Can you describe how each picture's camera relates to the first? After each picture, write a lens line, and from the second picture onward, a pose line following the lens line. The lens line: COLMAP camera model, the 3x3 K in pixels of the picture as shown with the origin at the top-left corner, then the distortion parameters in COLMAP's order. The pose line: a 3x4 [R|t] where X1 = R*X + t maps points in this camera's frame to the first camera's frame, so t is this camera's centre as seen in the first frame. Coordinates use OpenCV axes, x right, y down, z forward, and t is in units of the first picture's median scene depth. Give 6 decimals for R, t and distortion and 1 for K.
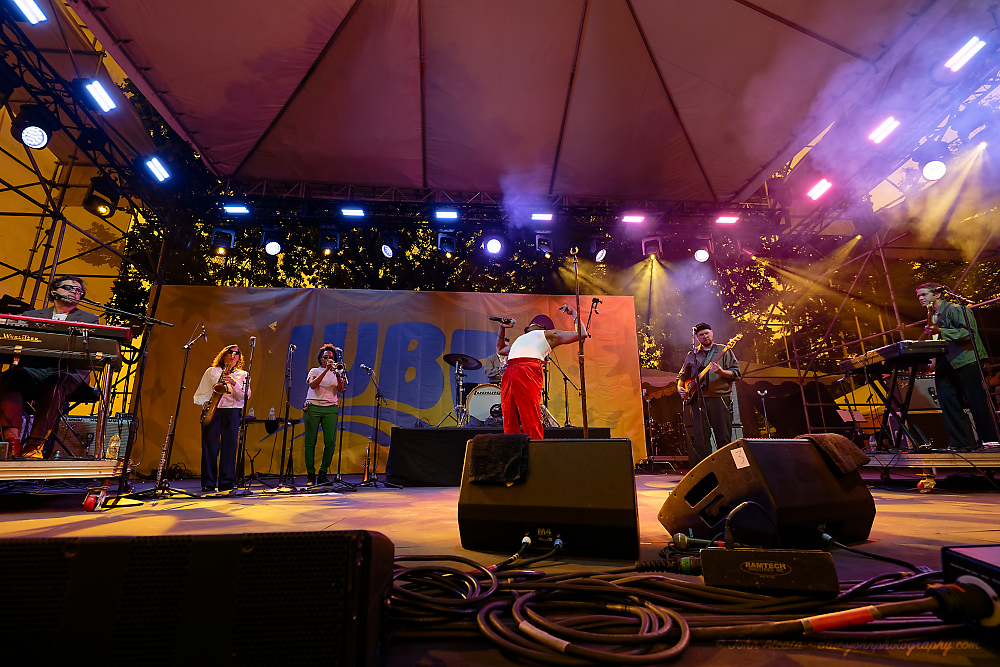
lens RADIAL K [[456.1, 0, 500.0], [0, 456.1, 333.5], [0, 0, 1]] dist [0.004297, -0.007186]
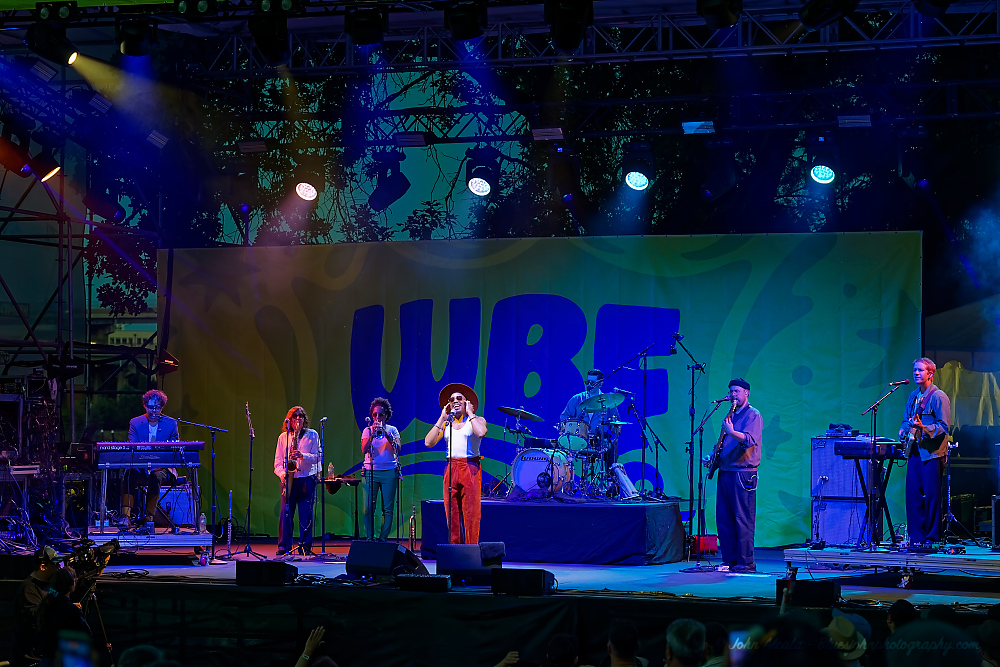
lens RADIAL K [[2858.2, 0, 500.0], [0, 2858.2, 333.5], [0, 0, 1]] dist [-0.404907, 0.617029]
pose [[0.890296, 0.000526, -0.455382, 1.460157], [0.106083, 0.972248, 0.208520, -0.756701], [0.442854, -0.233953, 0.865532, -2.230986]]
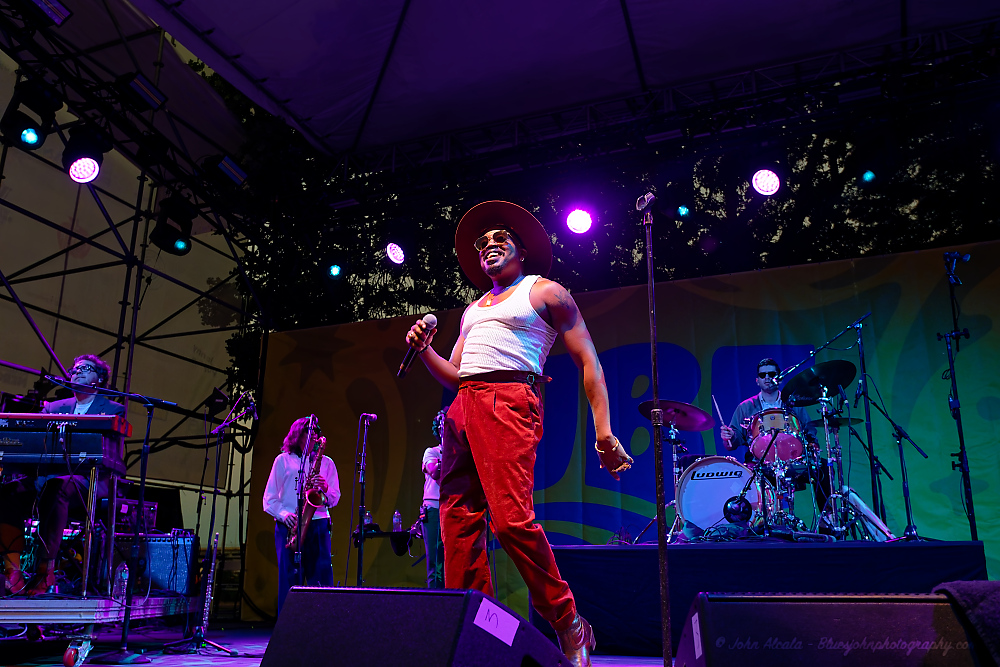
lens RADIAL K [[856.7, 0, 500.0], [0, 856.7, 333.5], [0, 0, 1]] dist [0.002767, -0.005939]
pose [[0.880101, -0.121198, -0.459056, 0.136398], [0.109145, 0.992622, -0.052817, -0.000997], [0.462070, -0.003619, 0.886836, 0.026210]]
